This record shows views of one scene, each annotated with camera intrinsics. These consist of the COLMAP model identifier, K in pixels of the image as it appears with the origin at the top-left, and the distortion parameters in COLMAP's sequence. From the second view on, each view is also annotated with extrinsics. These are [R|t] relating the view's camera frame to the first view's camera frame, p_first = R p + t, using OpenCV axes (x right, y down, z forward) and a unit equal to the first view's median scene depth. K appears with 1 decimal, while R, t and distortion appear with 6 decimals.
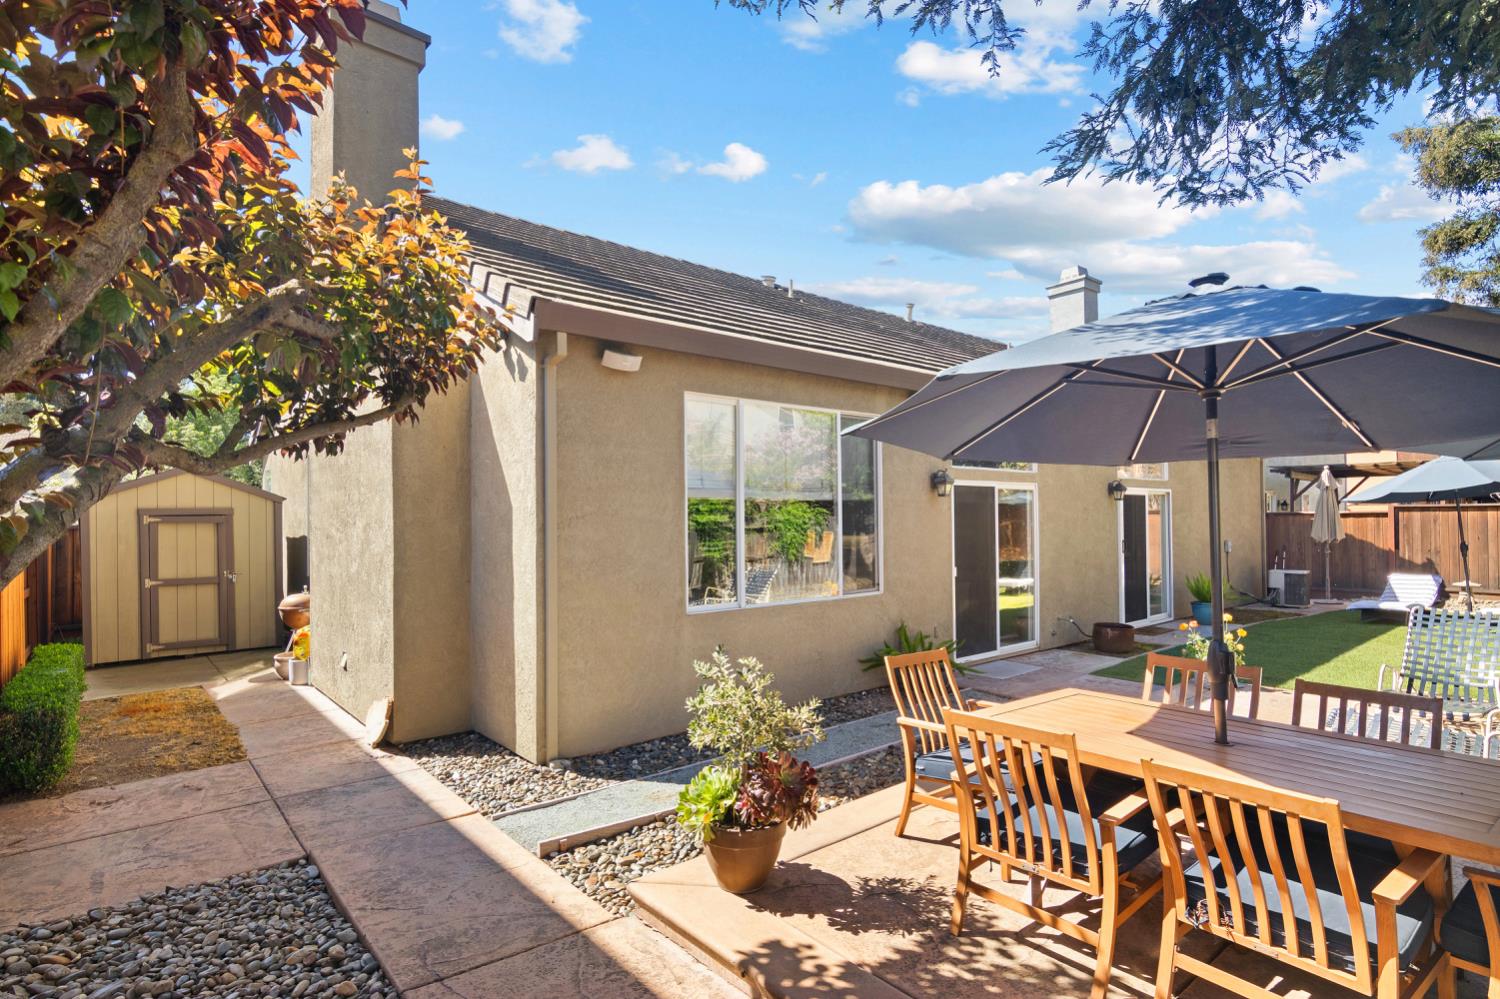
lens RADIAL K [[766.9, 0, 750.8], [0, 766.9, 509.9], [0, 0, 1]] dist [-0.007729, -0.000513]
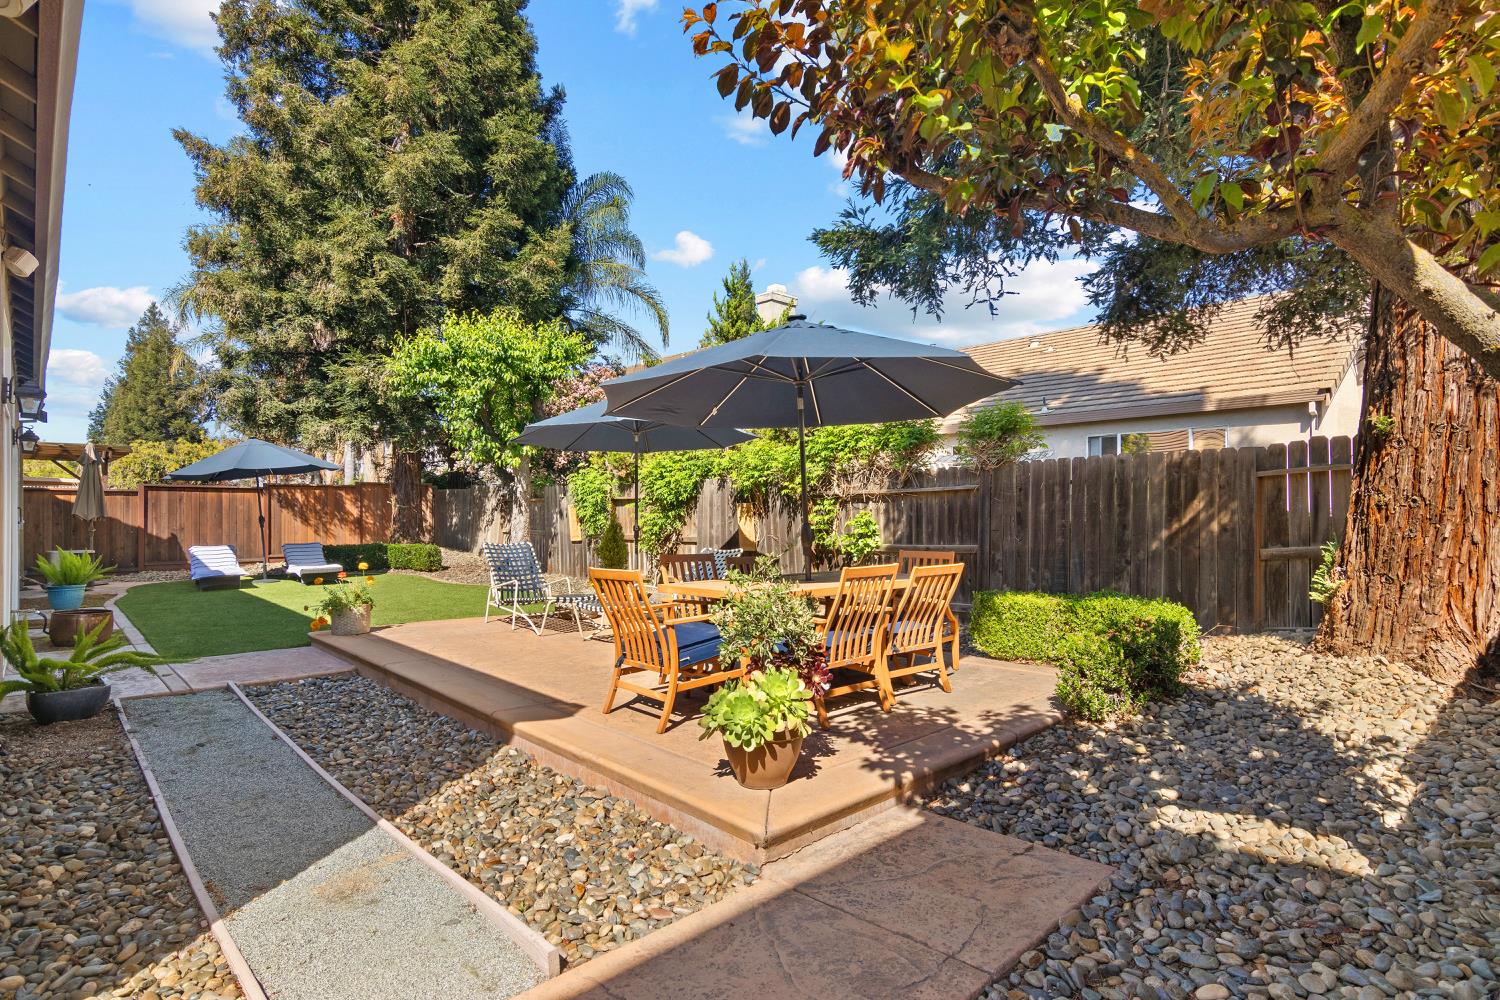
lens RADIAL K [[766.9, 0, 755.3], [0, 766.9, 503.0], [0, 0, 1]] dist [-0.007729, -0.000513]
pose [[-0.078838, 0.021970, 0.996645, -1.196807], [-0.011985, 0.999664, -0.022985, 0.165787], [-0.996815, -0.013757, -0.078548, 1.277143]]
